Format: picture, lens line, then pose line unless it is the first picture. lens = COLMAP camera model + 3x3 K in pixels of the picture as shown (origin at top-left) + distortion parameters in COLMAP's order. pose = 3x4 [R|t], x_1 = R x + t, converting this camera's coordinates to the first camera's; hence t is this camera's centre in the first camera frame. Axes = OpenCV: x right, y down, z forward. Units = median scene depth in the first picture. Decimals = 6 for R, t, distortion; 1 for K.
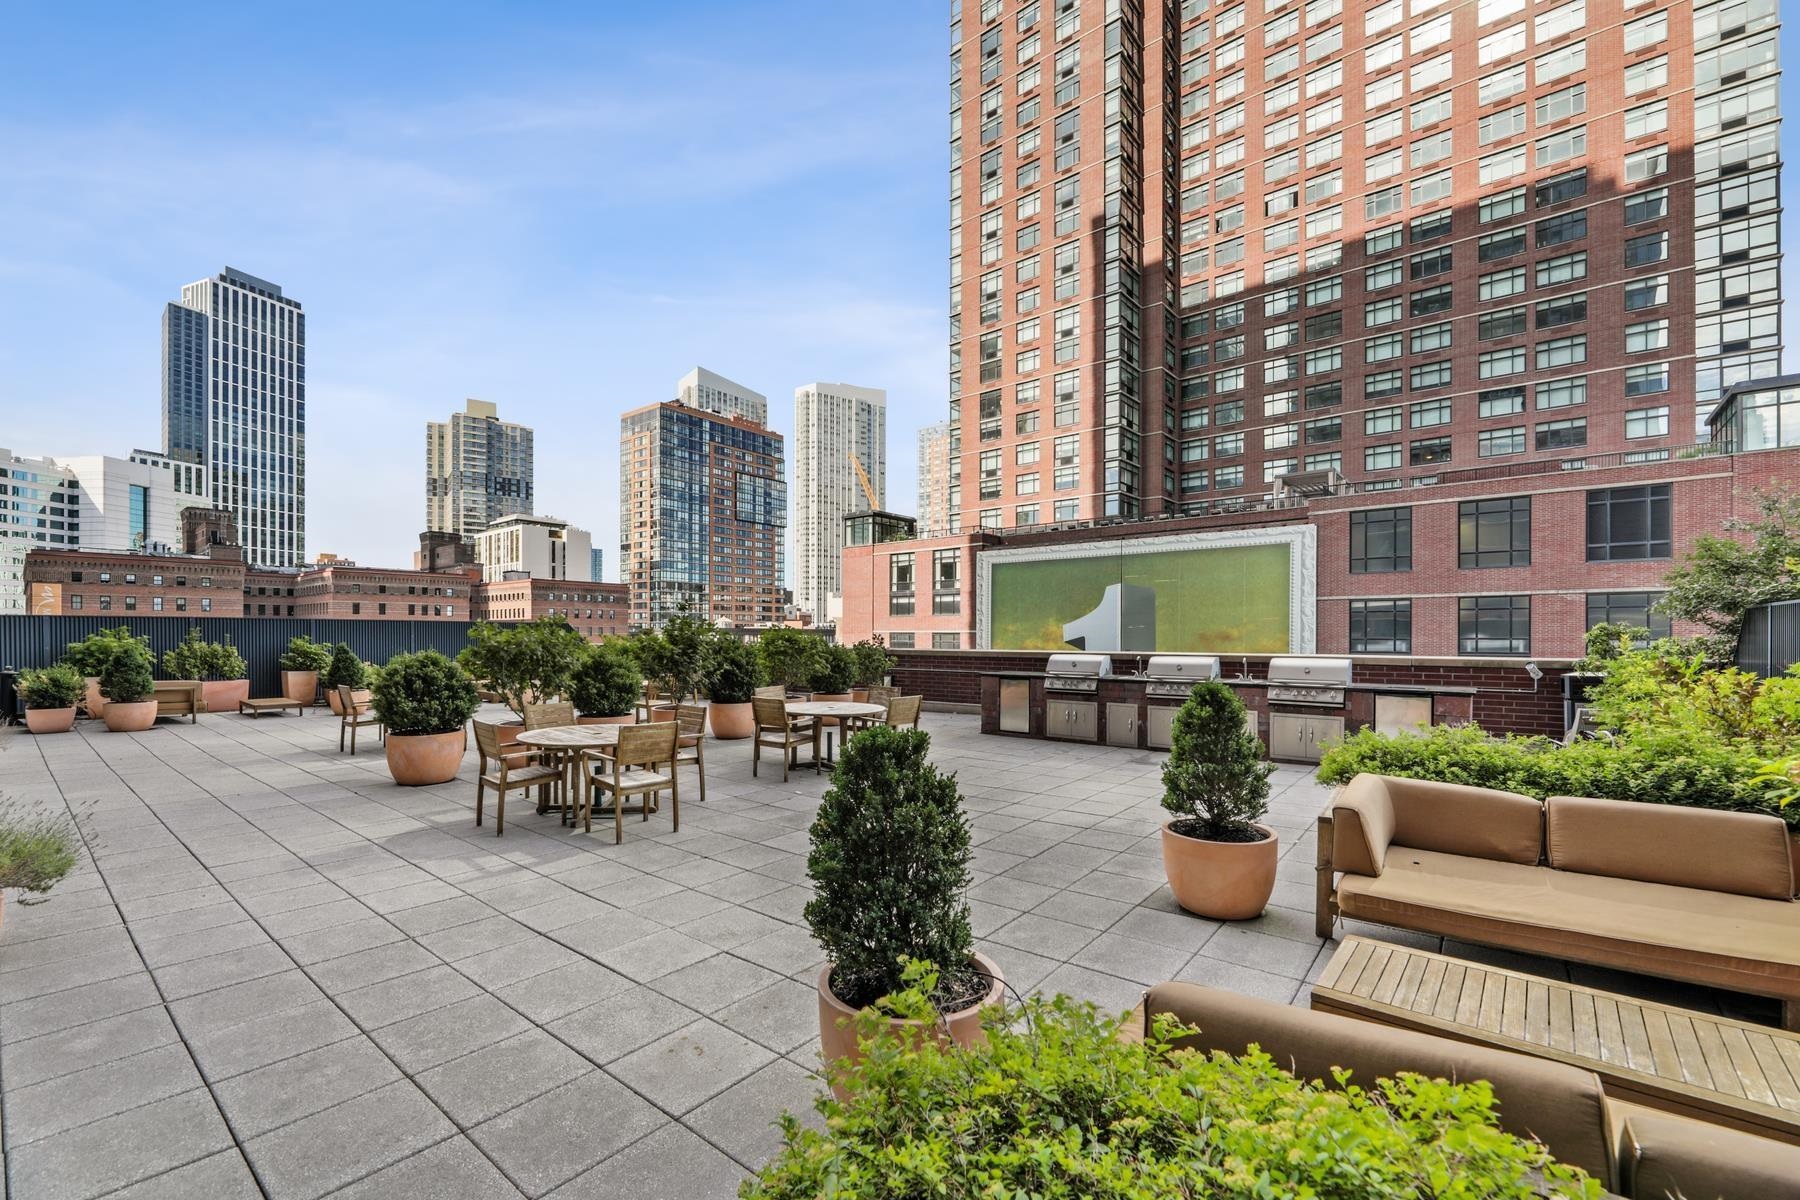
lens RADIAL K [[749.3, 0, 889.2], [0, 749.3, 638.2], [0, 0, 1]] dist [-0.001945, -0.000766]
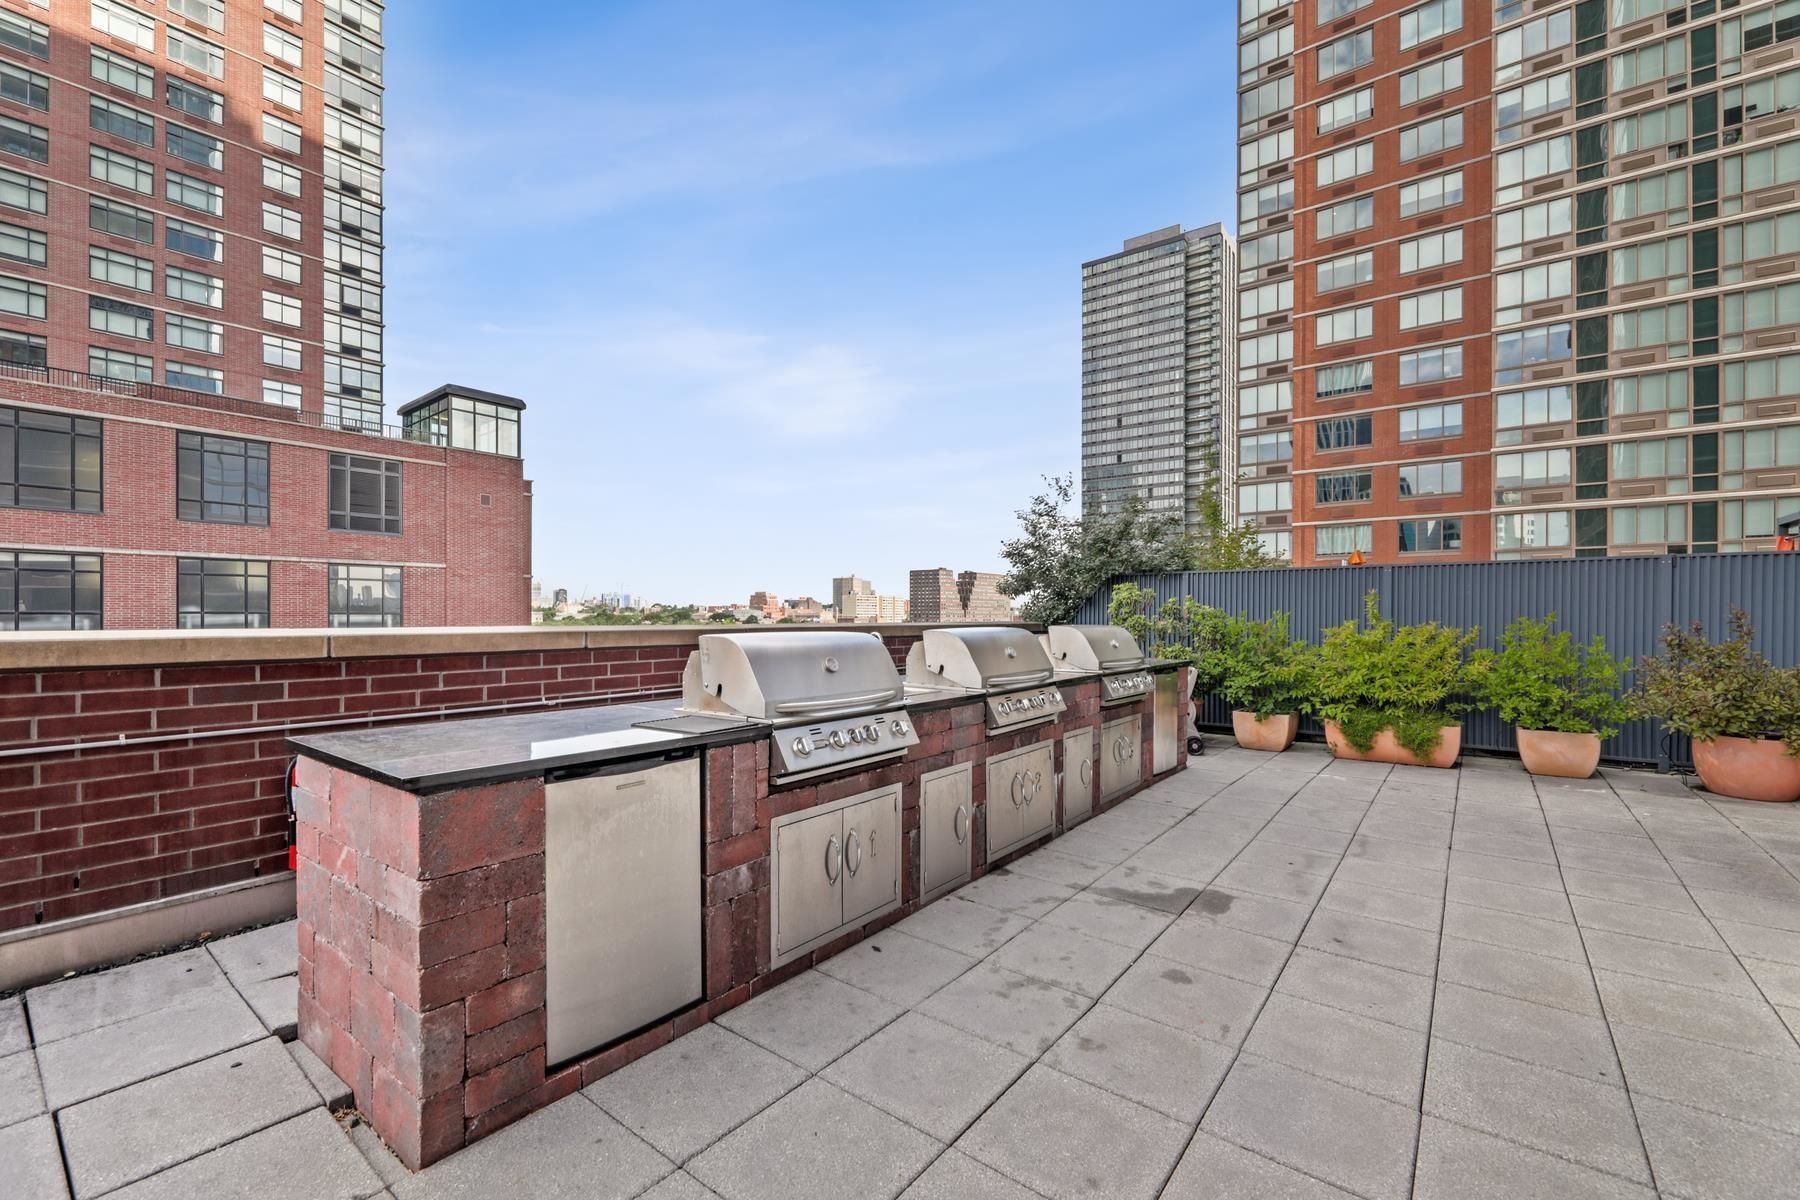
lens RADIAL K [[749.6, 0, 901.3], [0, 749.6, 626.5], [0, 0, 1]] dist [-0.002370, -0.002062]
pose [[-0.030346, -0.014906, 0.999428, -0.011396], [0.000918, 0.999888, 0.014941, 0.004405], [-0.999539, 0.001371, -0.030329, 0.287177]]
